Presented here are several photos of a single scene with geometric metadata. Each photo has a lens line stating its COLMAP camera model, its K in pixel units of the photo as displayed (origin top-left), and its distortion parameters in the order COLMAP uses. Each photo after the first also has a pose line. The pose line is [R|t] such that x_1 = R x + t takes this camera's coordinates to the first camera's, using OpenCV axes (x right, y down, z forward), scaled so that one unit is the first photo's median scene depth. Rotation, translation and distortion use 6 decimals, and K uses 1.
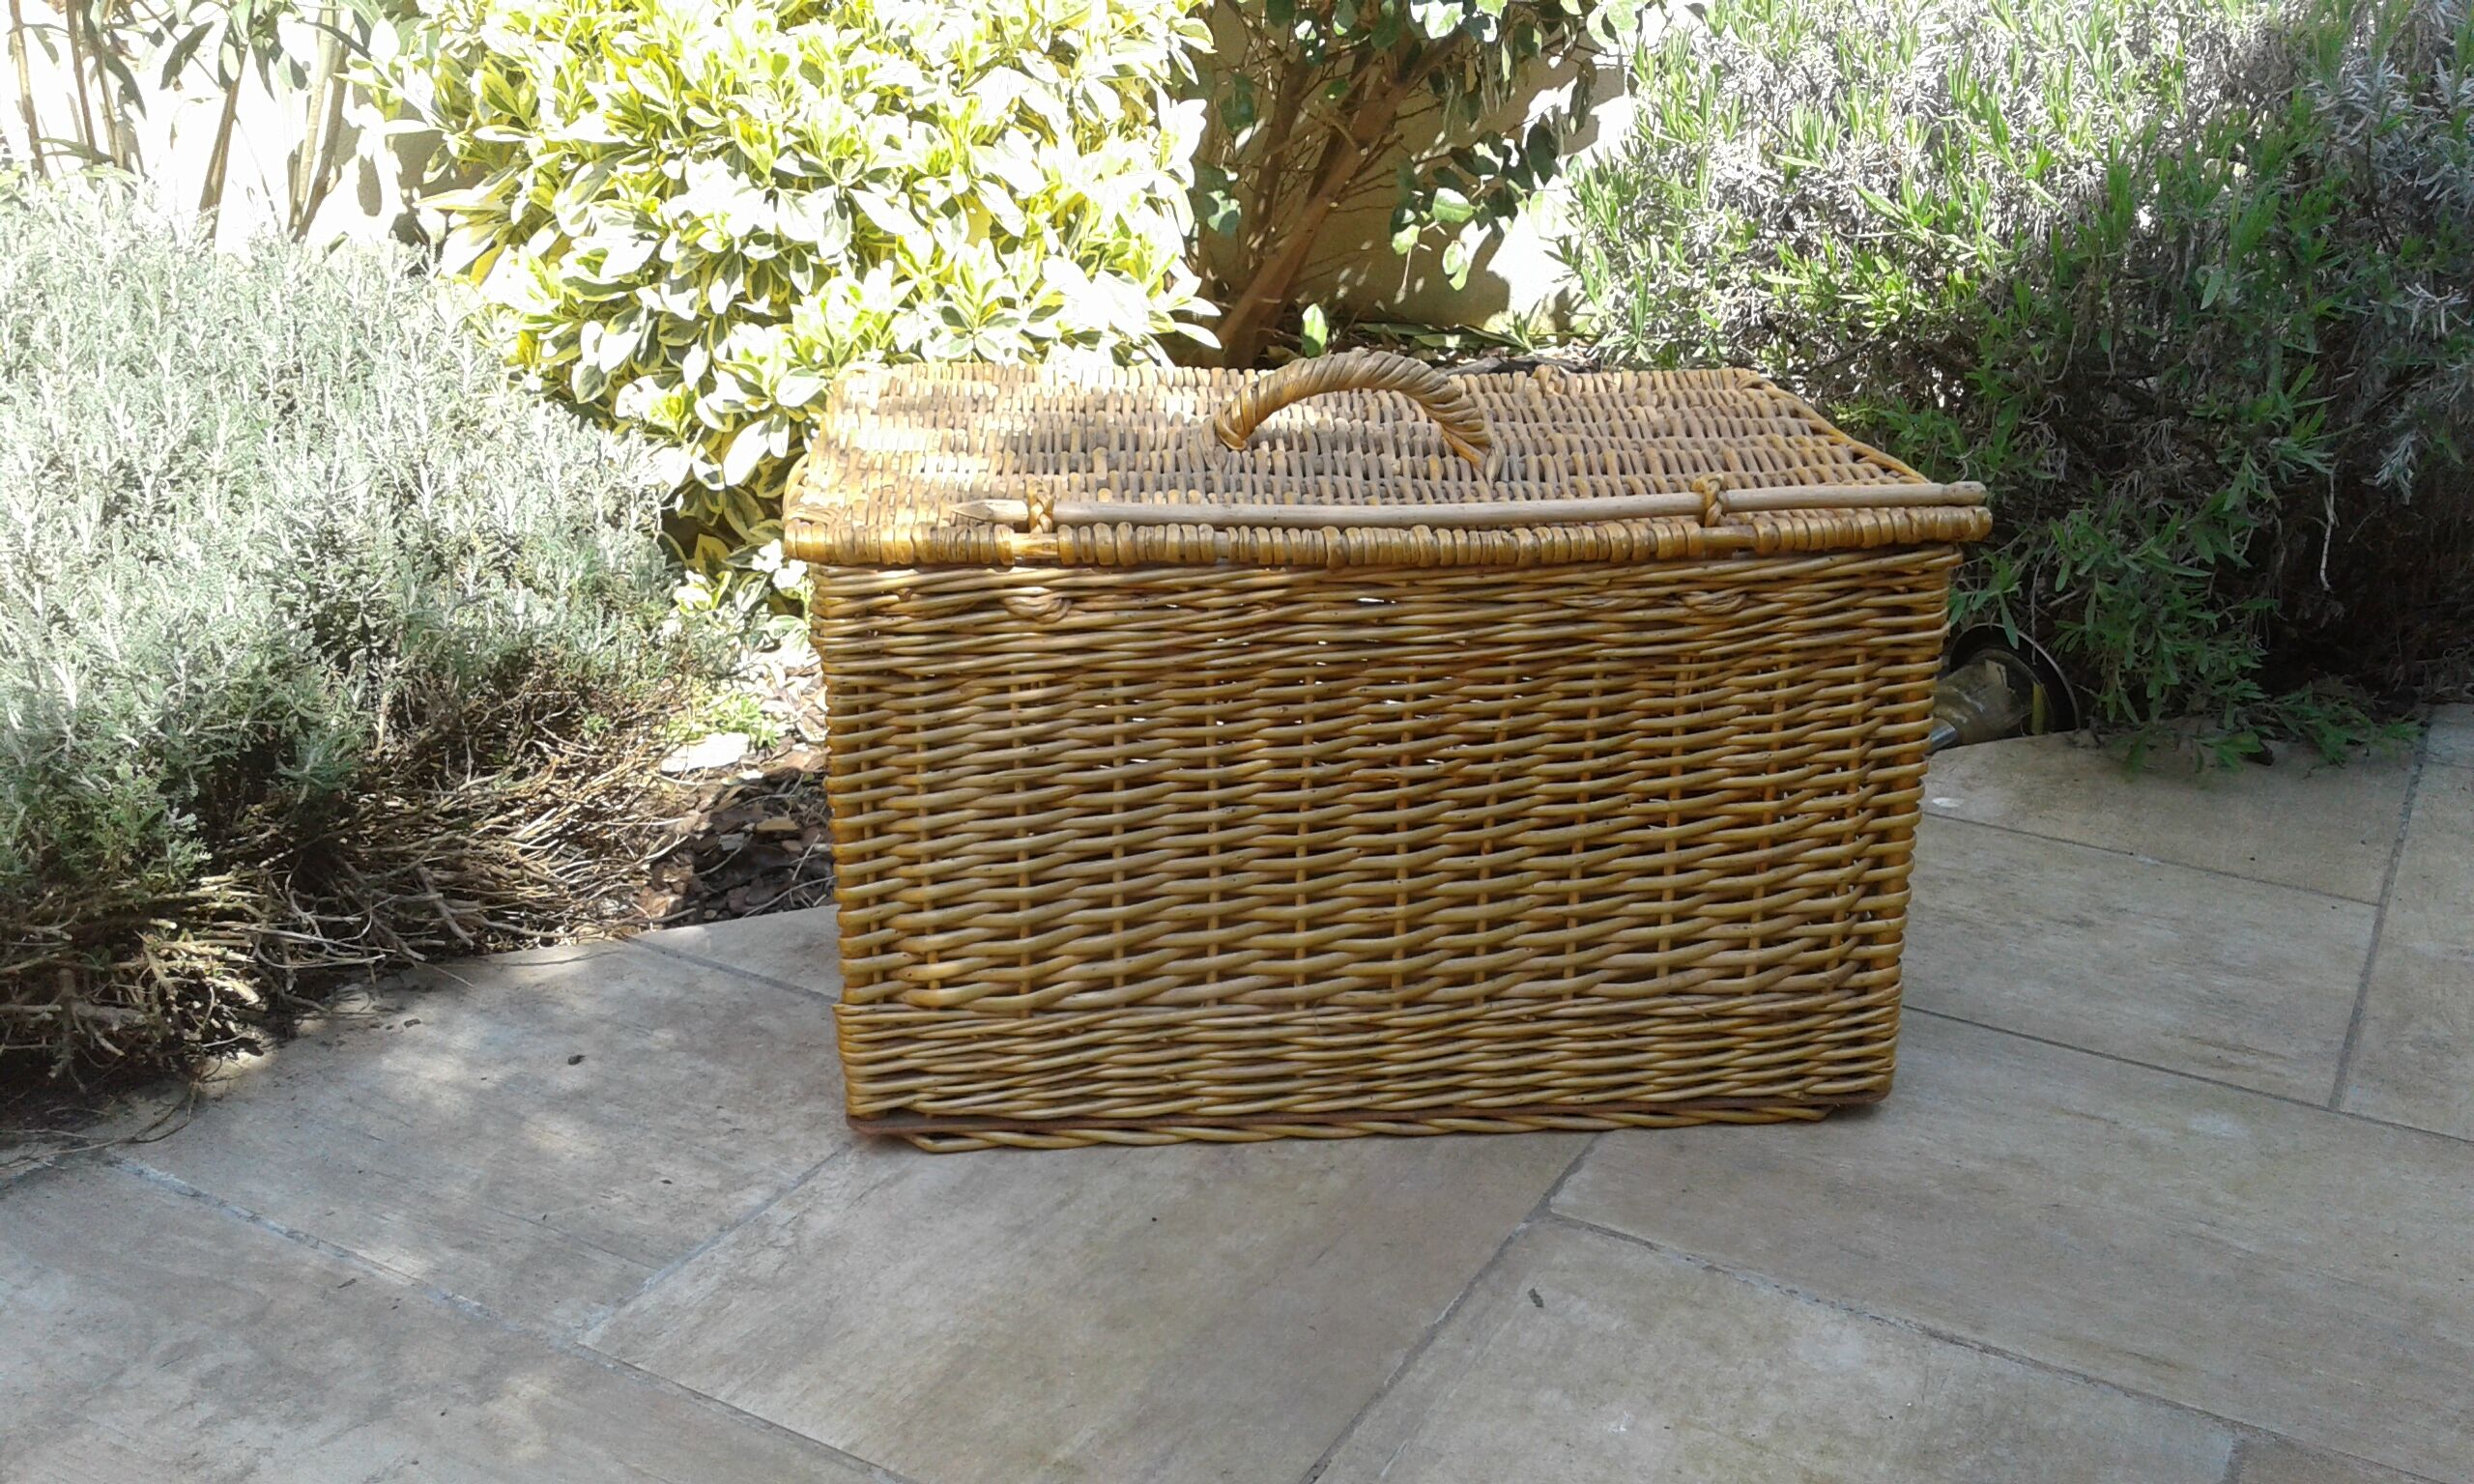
lens RADIAL K [[2302.9, 0, 1243.4], [0, 2302.9, 752.3], [0, 0, 1]] dist [0.095174, -0.213463]
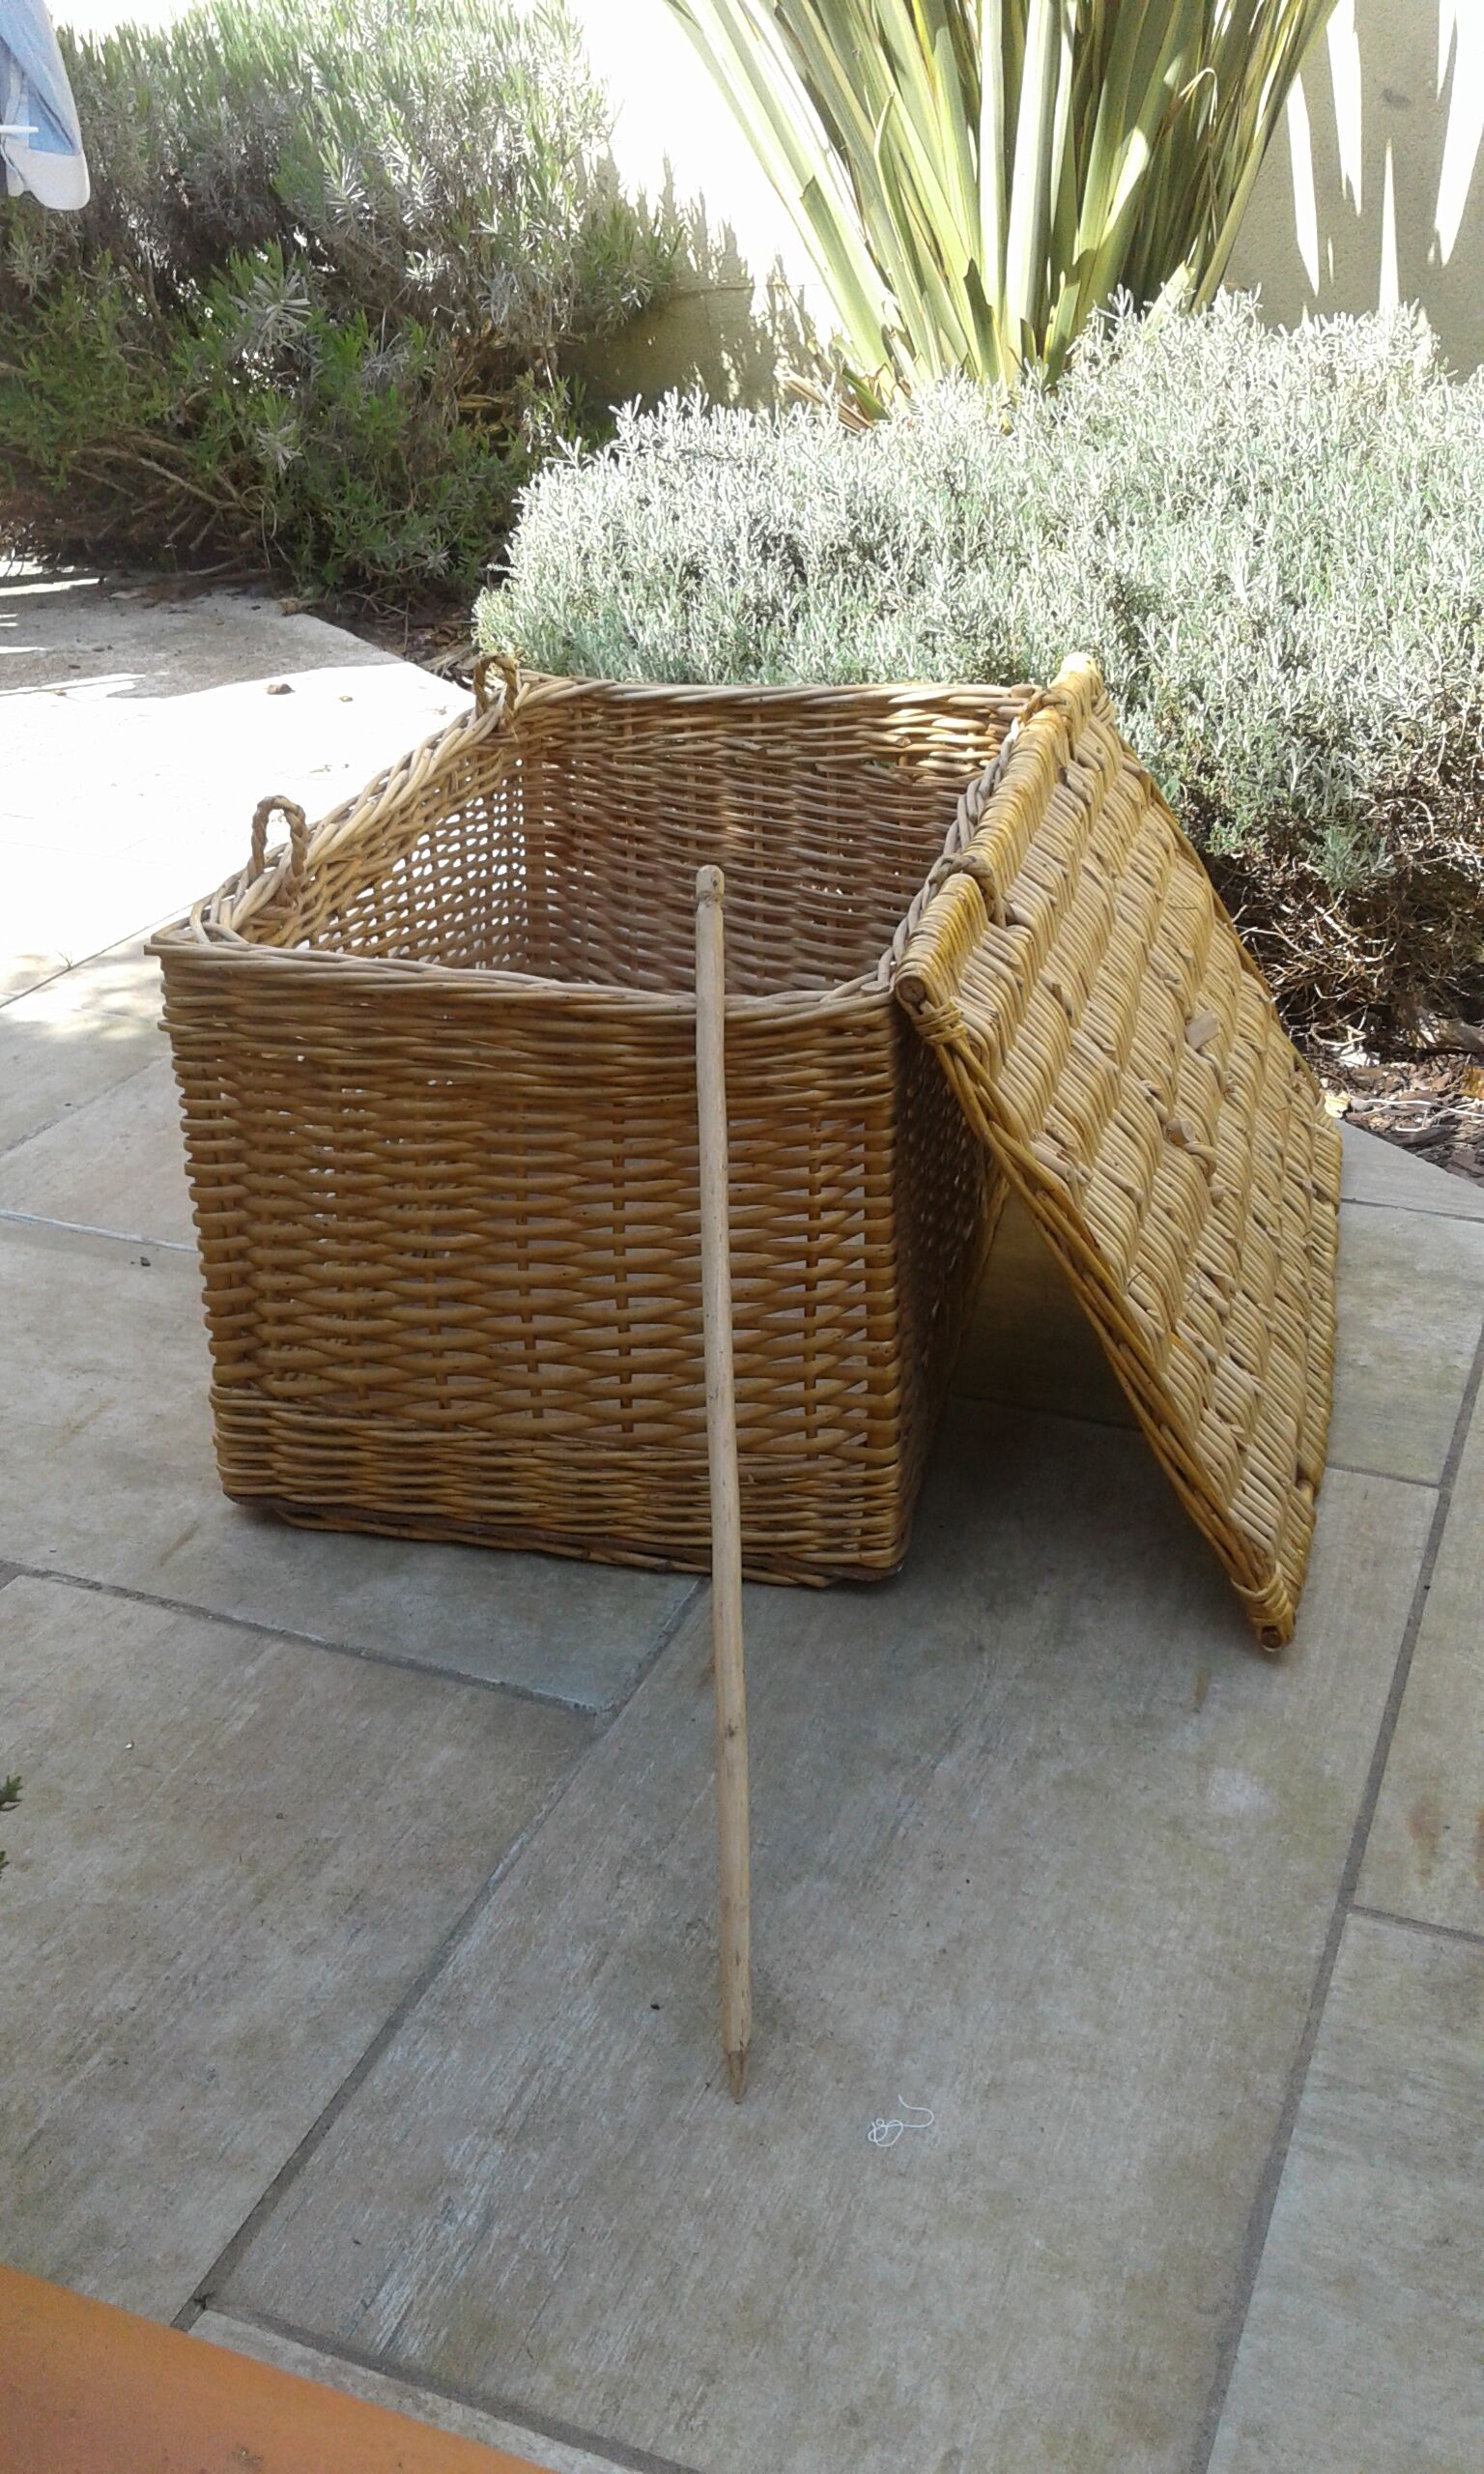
lens RADIAL K [[2302.9, 0, 730.0], [0, 2302.9, 1264.2], [0, 0, 1]] dist [0.095174, -0.213463]
pose [[0.119283, 0.433189, -0.893375, 0.688326], [-0.323887, 0.867553, 0.377424, -0.161871], [0.938546, 0.244332, 0.243789, 0.397522]]
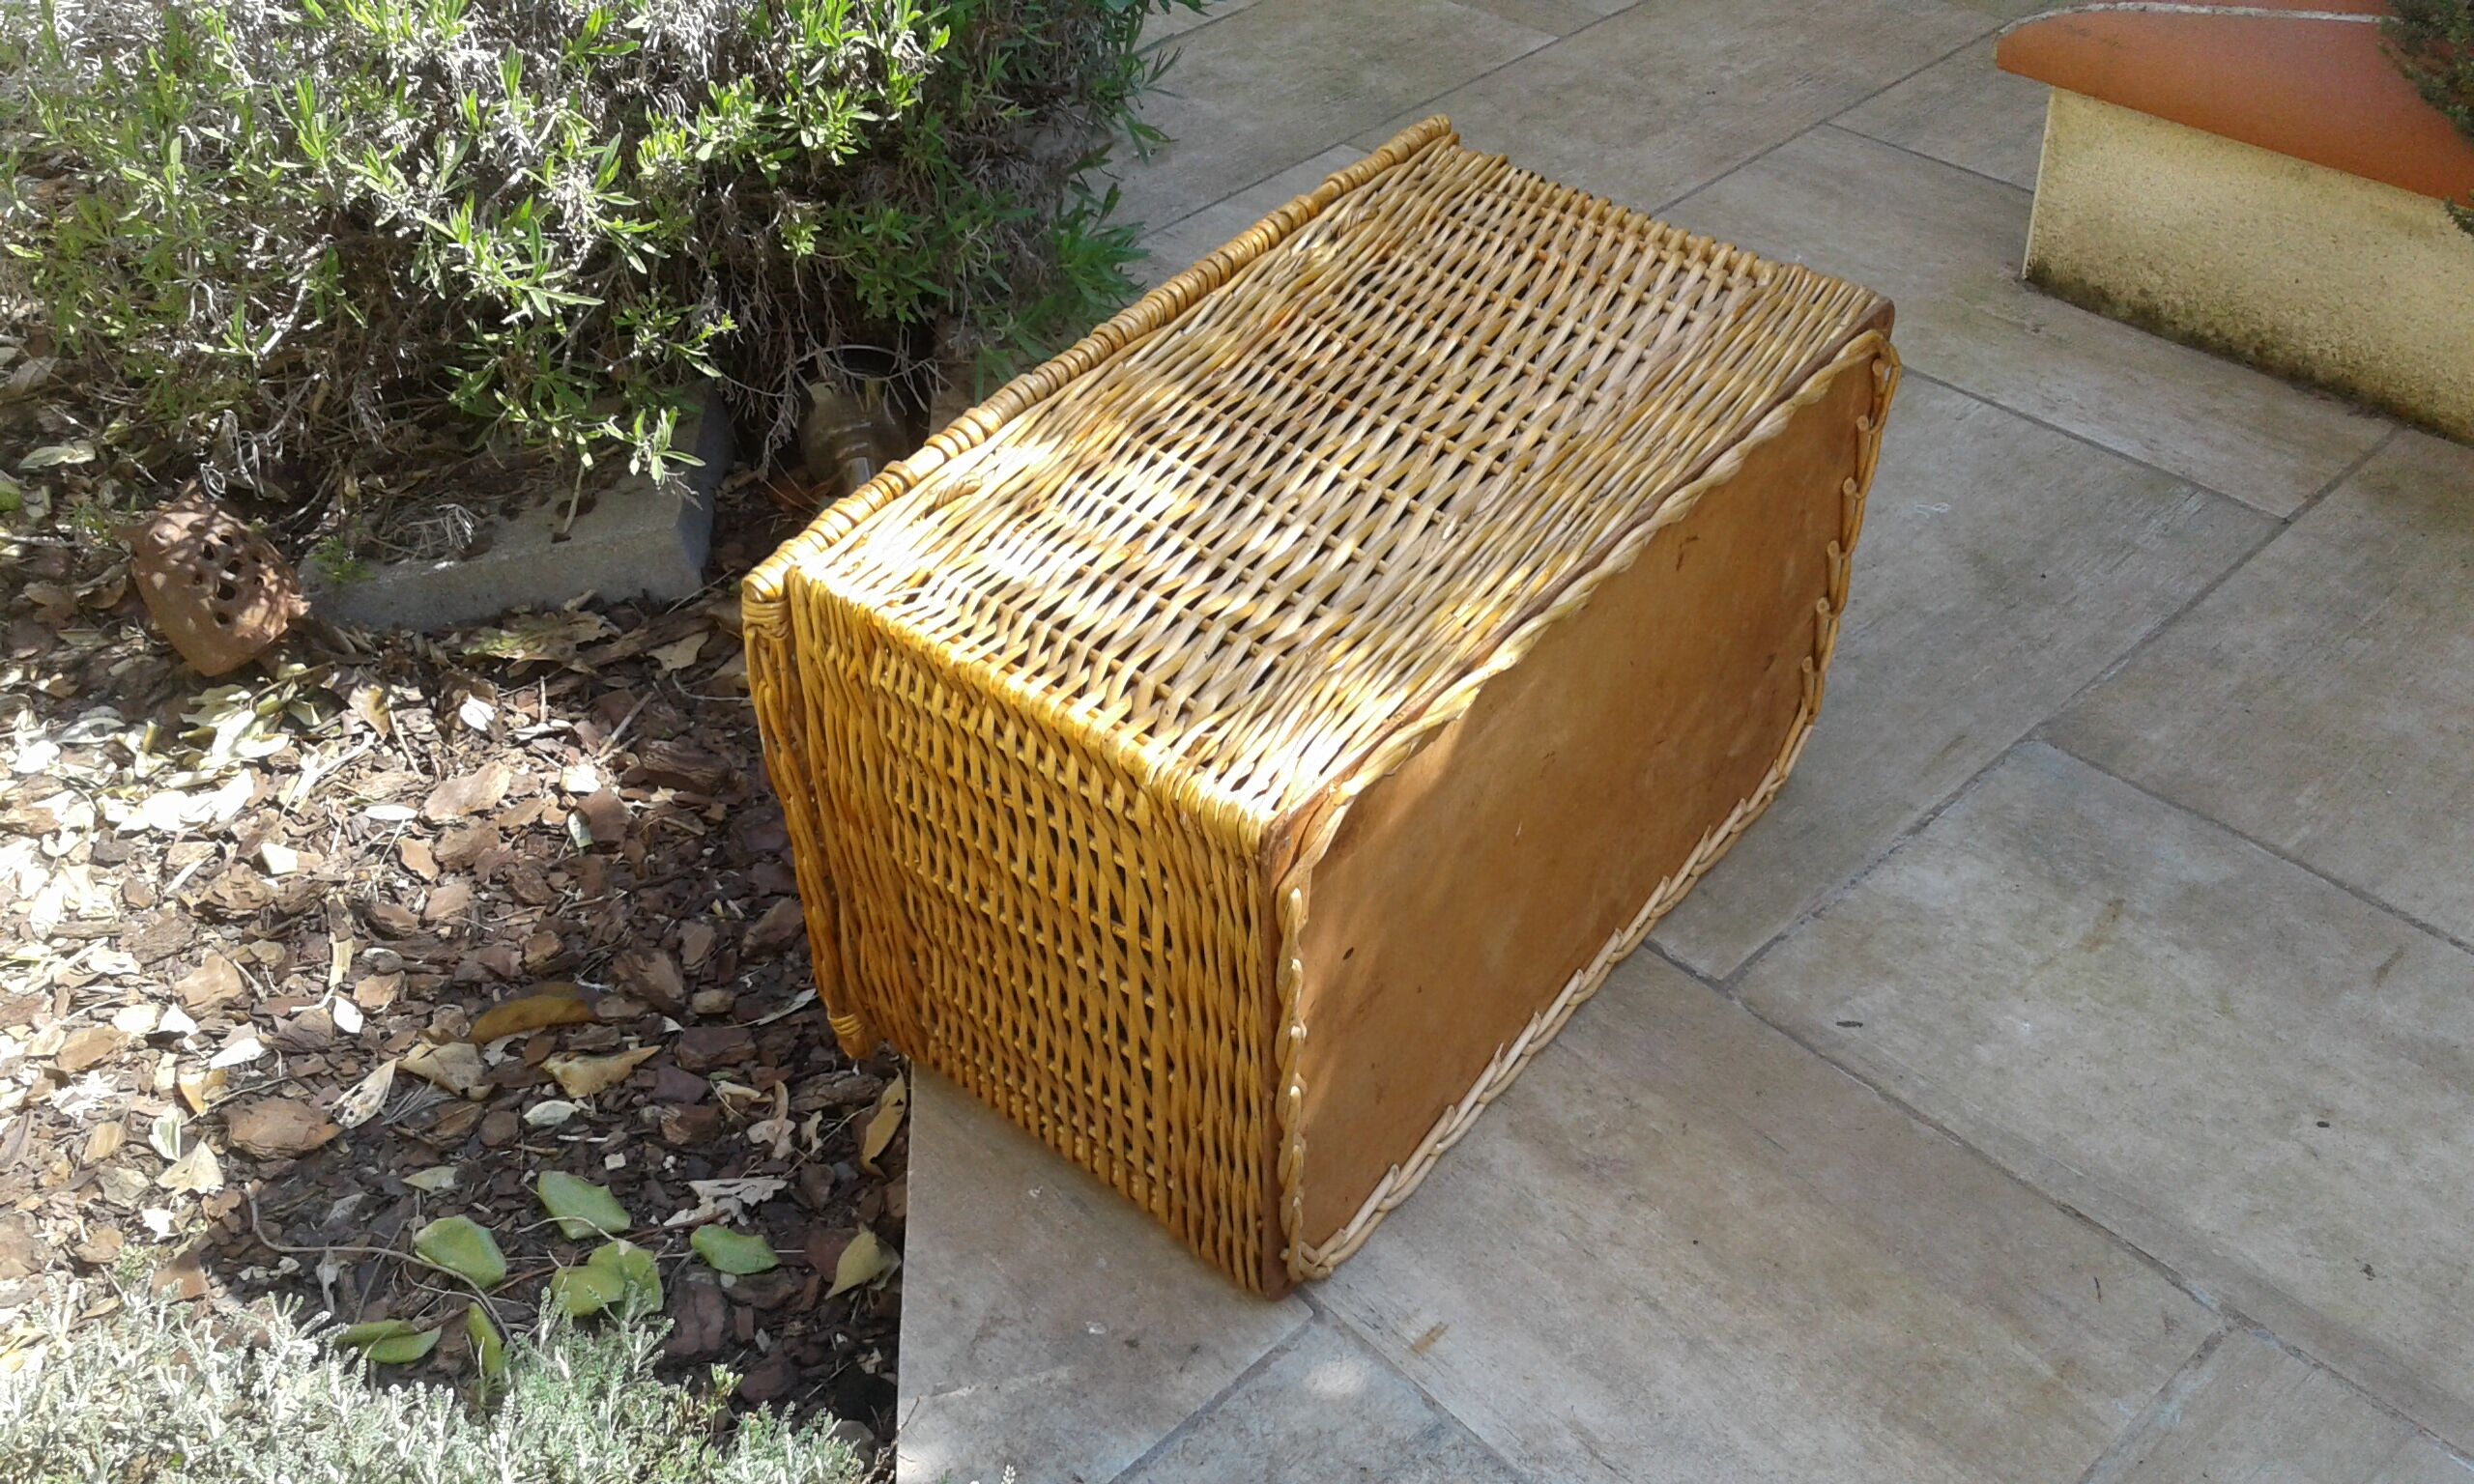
lens RADIAL K [[2302.9, 0, 1243.4], [0, 2302.9, 752.3], [0, 0, 1]] dist [0.095174, -0.213463]
pose [[0.305320, -0.642977, 0.702396, -0.435573], [0.389931, 0.757359, 0.523795, -0.378266], [-0.868754, 0.113961, 0.481953, 0.382062]]
